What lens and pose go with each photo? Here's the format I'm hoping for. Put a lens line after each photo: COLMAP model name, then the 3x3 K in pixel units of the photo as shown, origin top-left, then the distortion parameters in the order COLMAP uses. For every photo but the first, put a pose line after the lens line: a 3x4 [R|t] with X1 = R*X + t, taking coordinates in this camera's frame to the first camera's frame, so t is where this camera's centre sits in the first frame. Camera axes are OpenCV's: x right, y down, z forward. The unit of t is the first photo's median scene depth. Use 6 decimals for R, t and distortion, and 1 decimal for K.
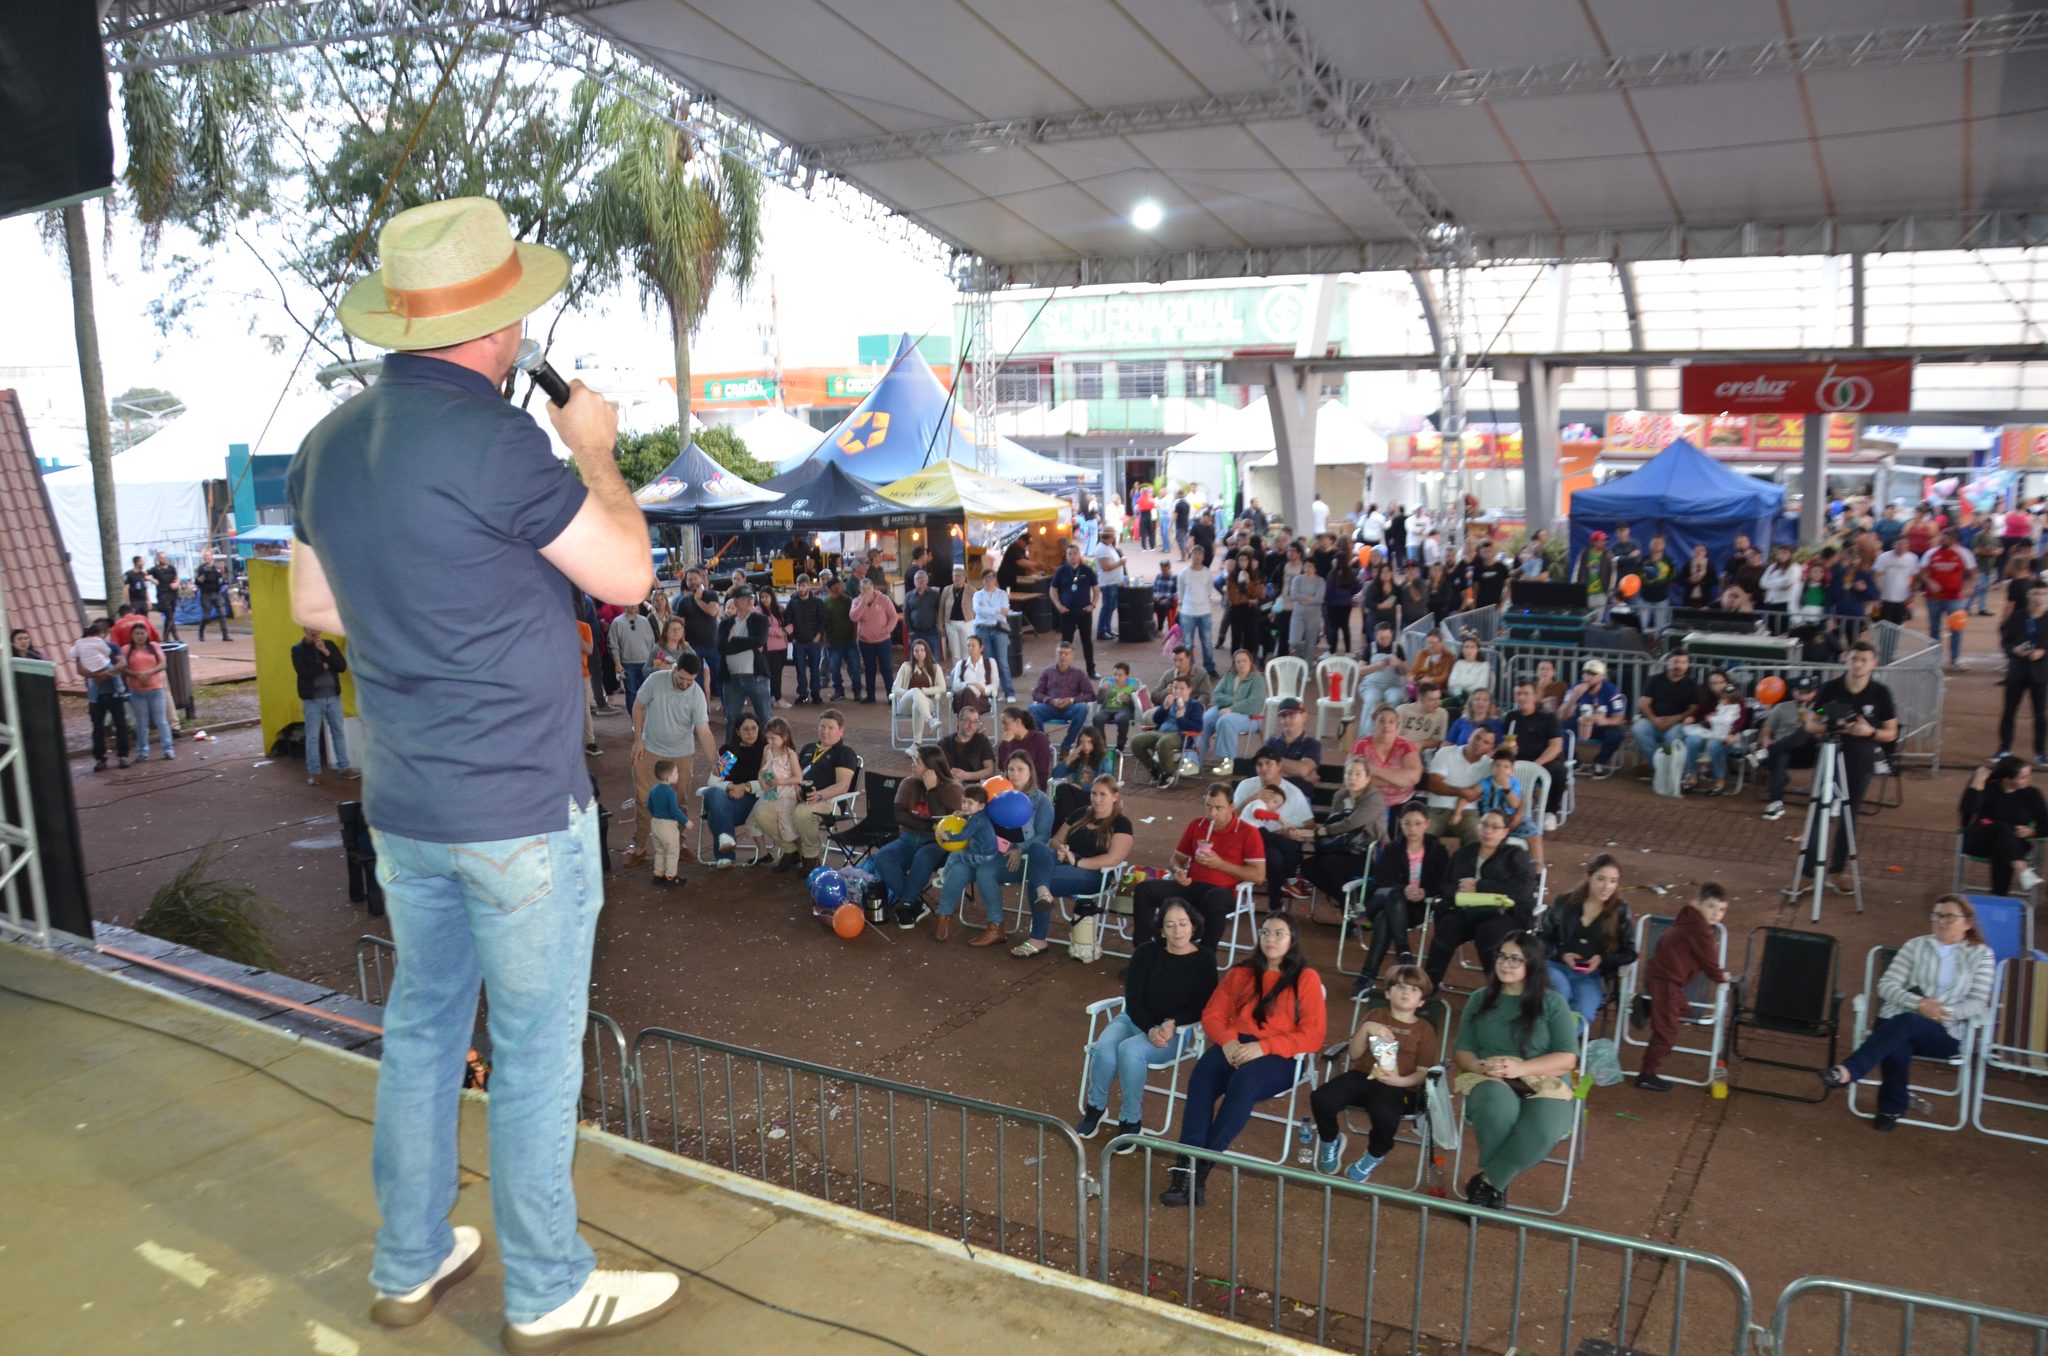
lens RADIAL K [[1600.2, 0, 1006.7], [0, 1600.2, 740.9], [0, 0, 1]] dist [-0.182231, 0.144168]
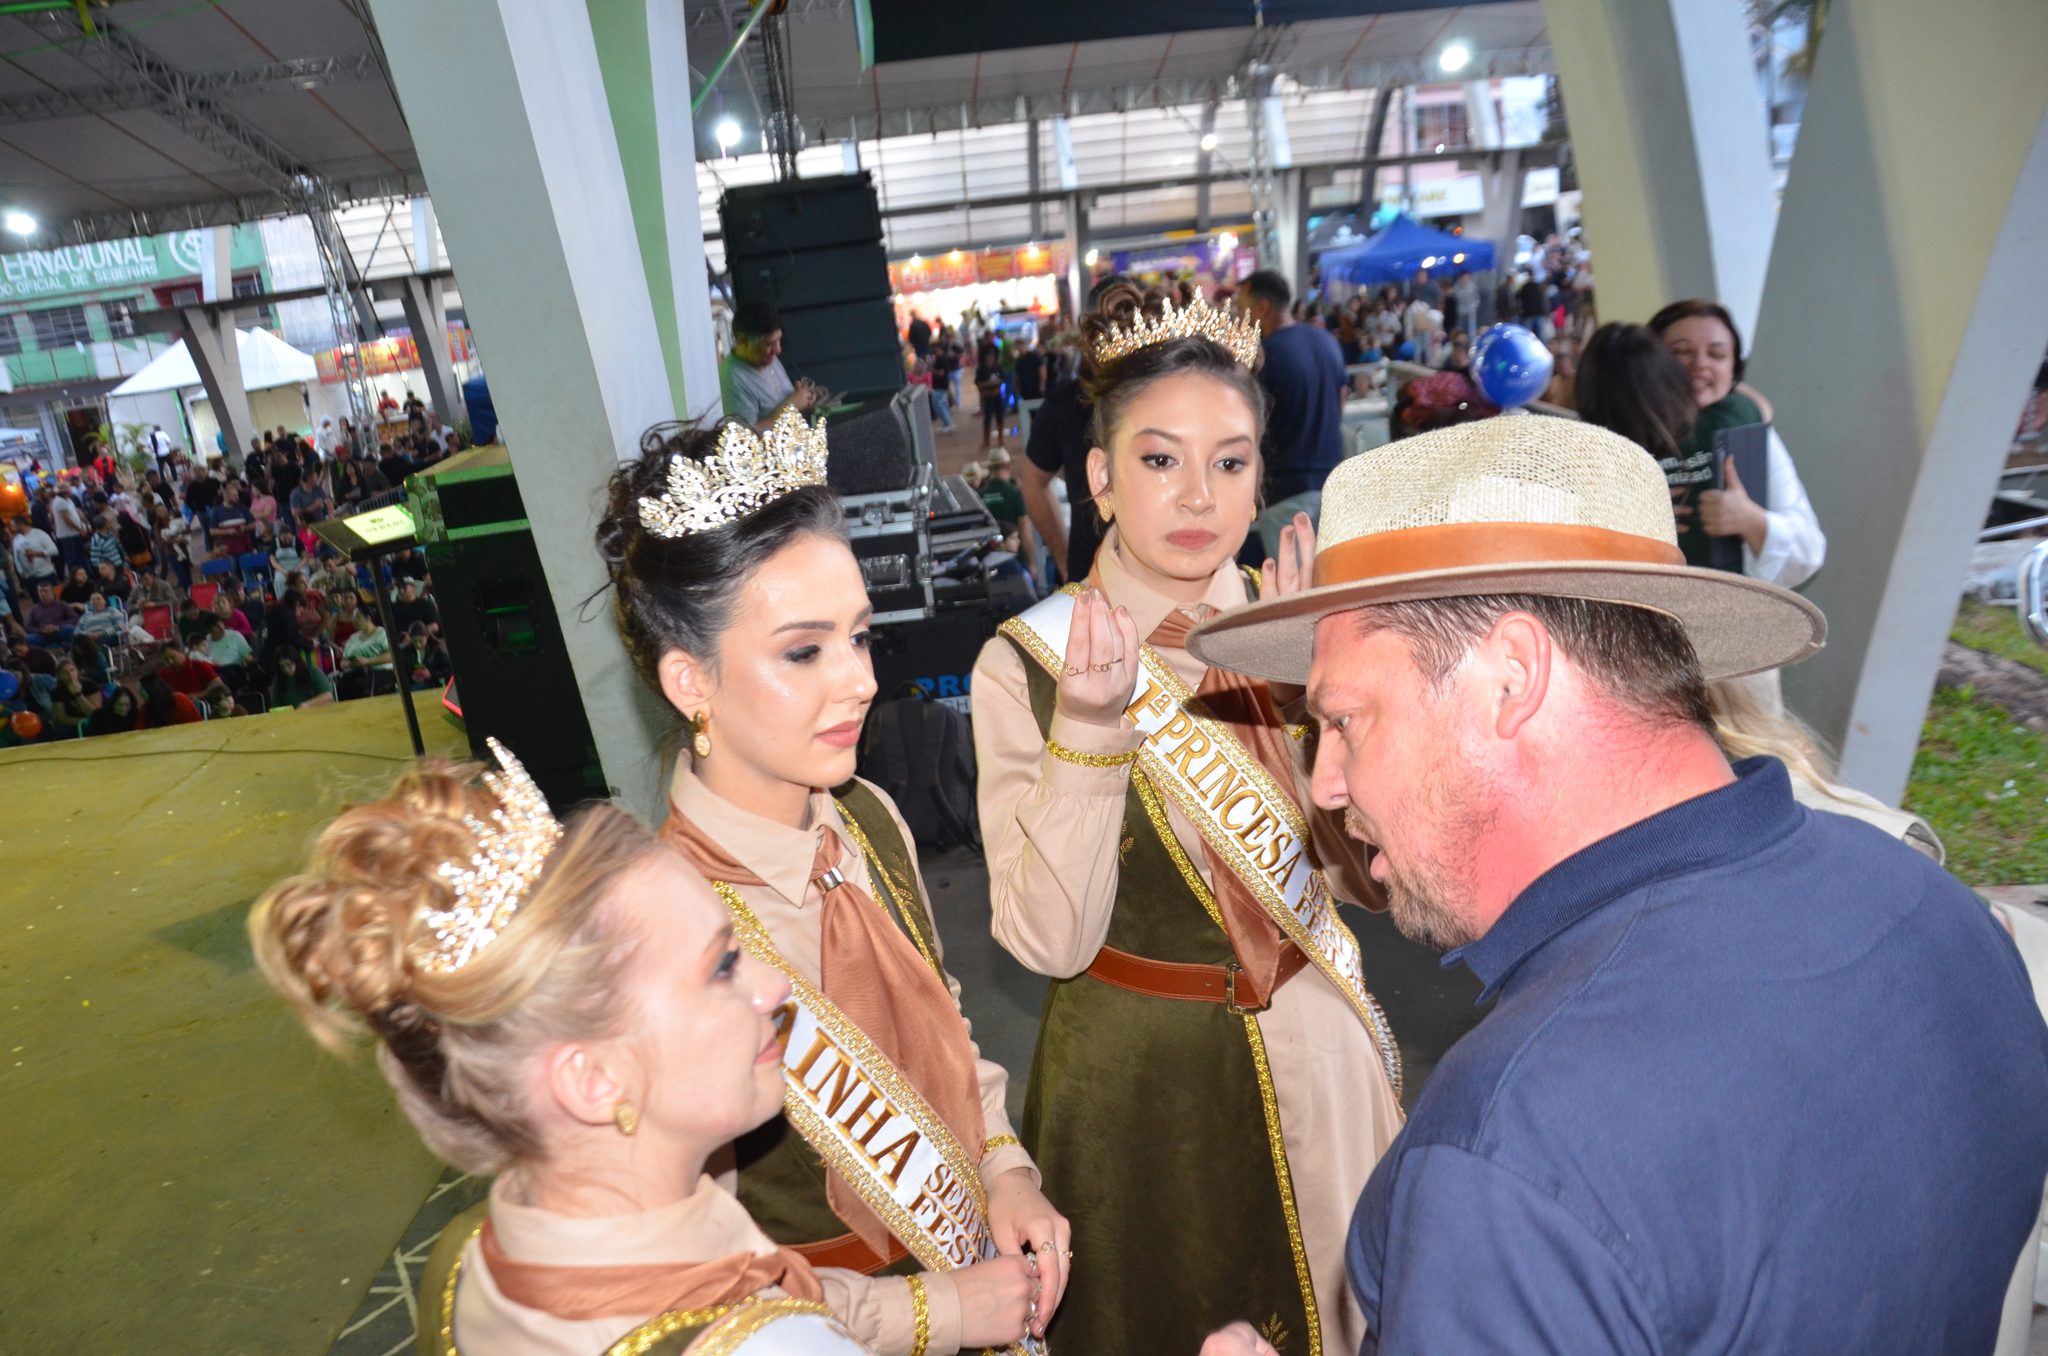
lens RADIAL K [[1610.6, 0, 1024.6], [0, 1610.6, 767.1], [0, 0, 1]] dist [-0.178766, 0.121835]
pose [[0.806340, -0.251603, 0.535269, -0.009223], [0.202675, 0.967755, 0.149578, 0.031060], [-0.555643, -0.012125, 0.831332, -0.220744]]
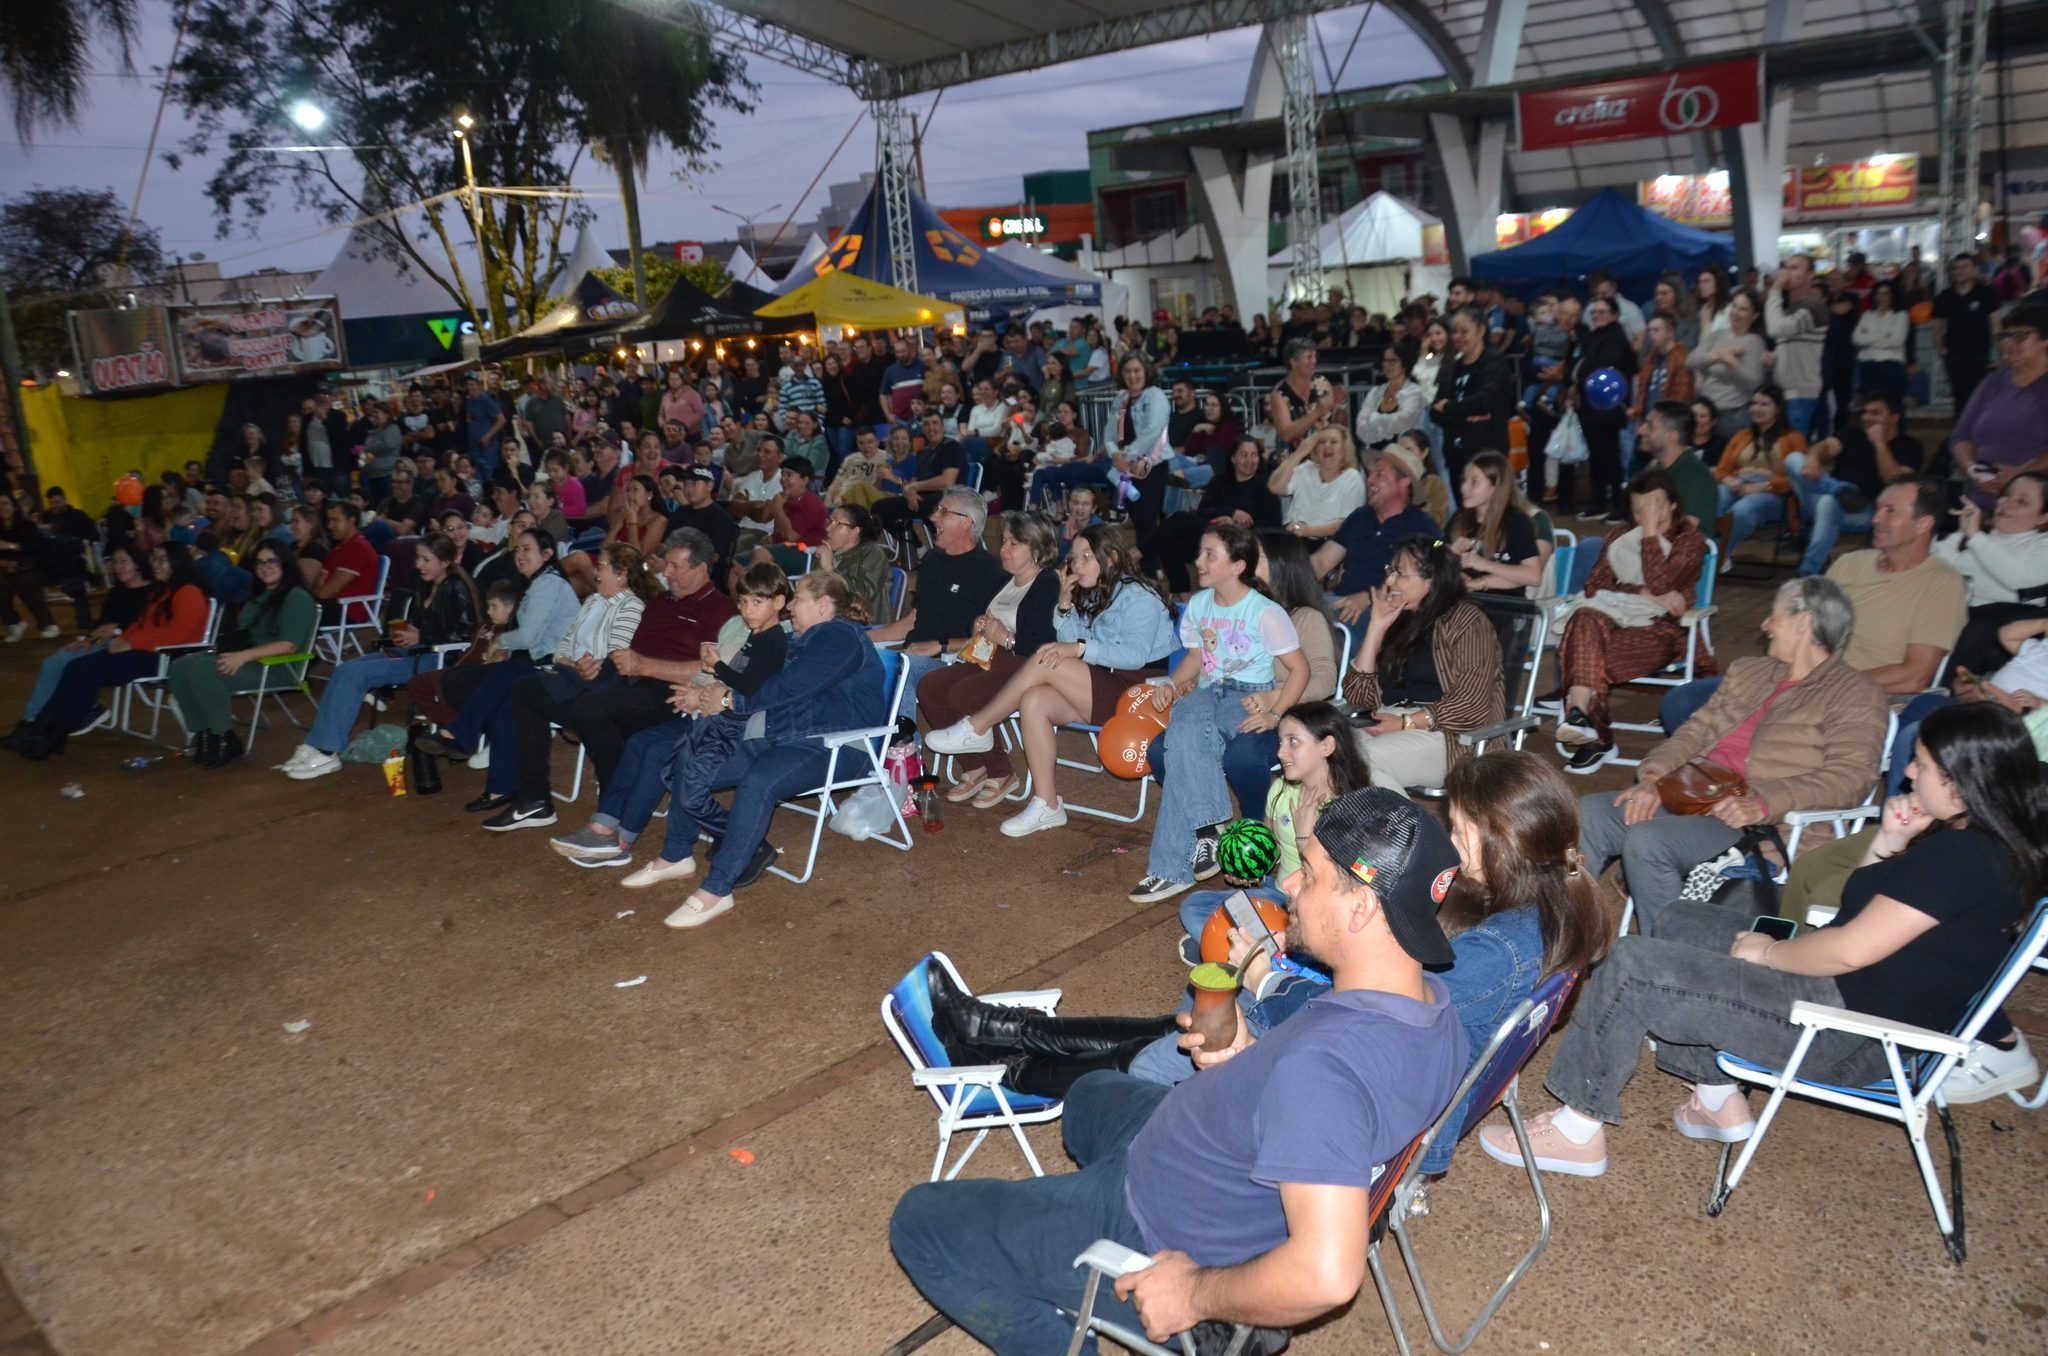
lens RADIAL K [[1606.7, 0, 1019.0], [0, 1606.7, 734.0], [0, 0, 1]] dist [-0.158951, 0.116133]
pose [[0.975806, -0.001616, -0.218630, 0.266050], [0.018488, 0.997001, 0.075148, 0.036641], [0.217853, -0.077372, 0.972910, 0.036442]]
